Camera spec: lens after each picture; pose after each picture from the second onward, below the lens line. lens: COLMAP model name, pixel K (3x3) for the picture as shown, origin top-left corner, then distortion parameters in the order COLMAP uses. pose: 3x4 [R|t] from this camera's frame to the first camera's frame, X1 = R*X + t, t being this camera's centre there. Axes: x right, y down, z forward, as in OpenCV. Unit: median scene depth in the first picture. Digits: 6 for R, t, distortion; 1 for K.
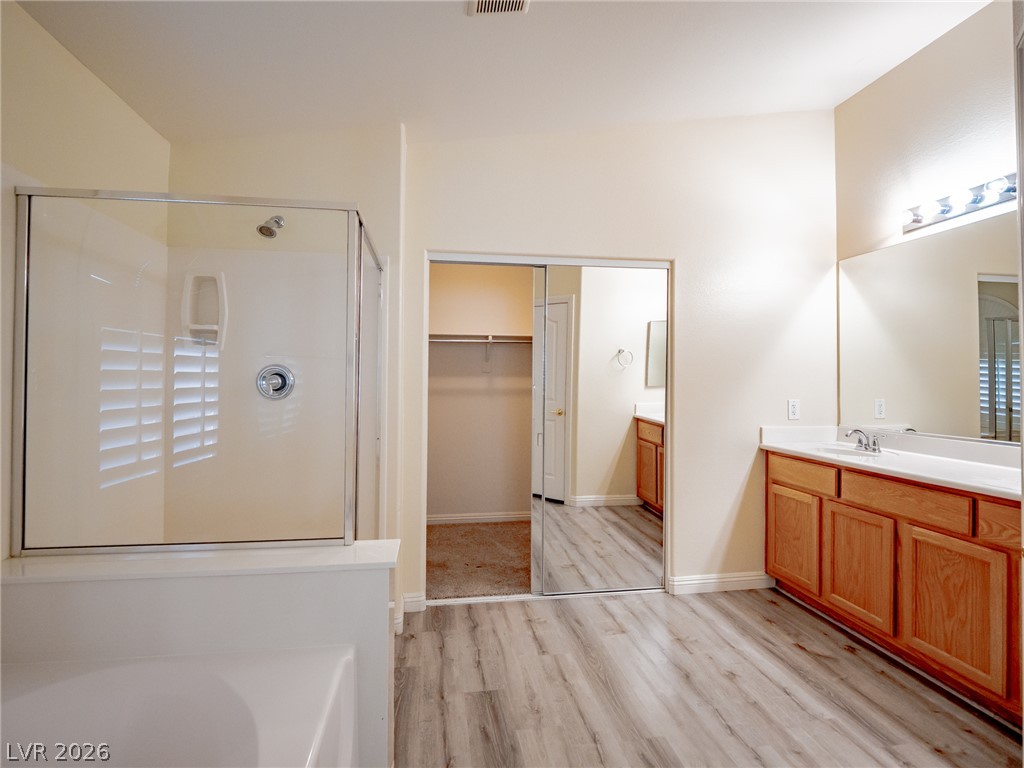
lens RADIAL K [[498.1, 0, 510.1], [0, 498.1, 375.8], [0, 0, 1]] dist [-0.011264, -0.001952]
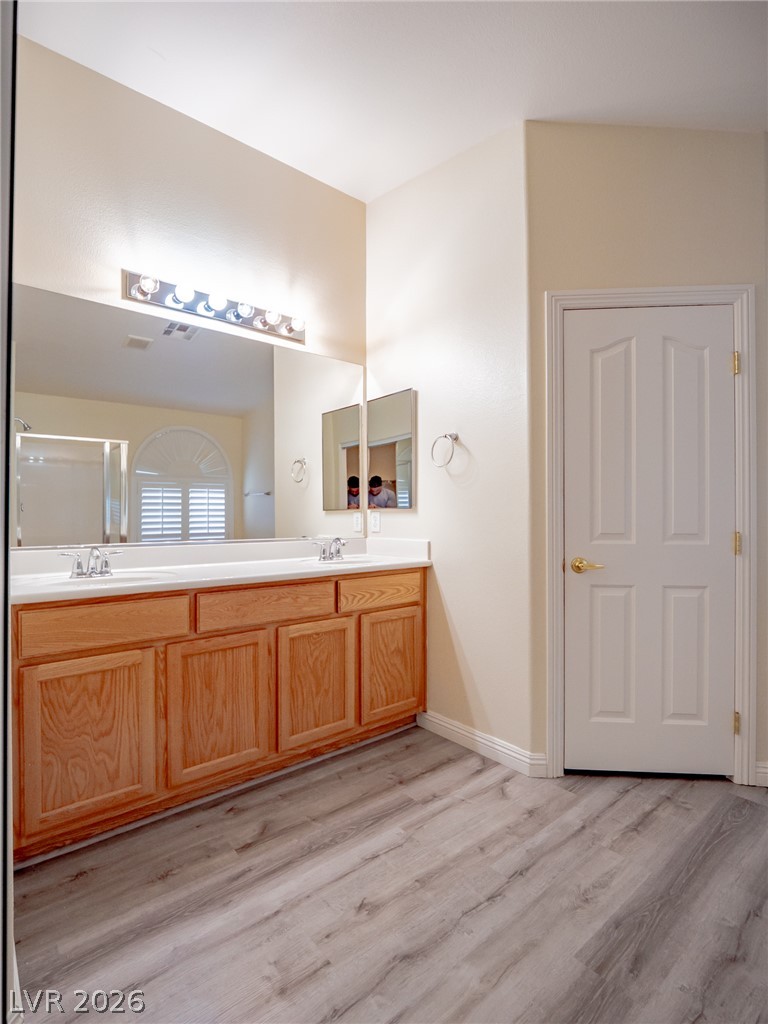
lens RADIAL K [[498.1, 0, 376.0], [0, 498.1, 511.9], [0, 0, 1]] dist [-0.011264, -0.001952]
pose [[-0.494087, 0.004181, 0.869402, -0.122445], [-0.007961, 0.999925, -0.009334, 0.073854], [-0.869376, -0.011533, -0.494016, 1.189143]]
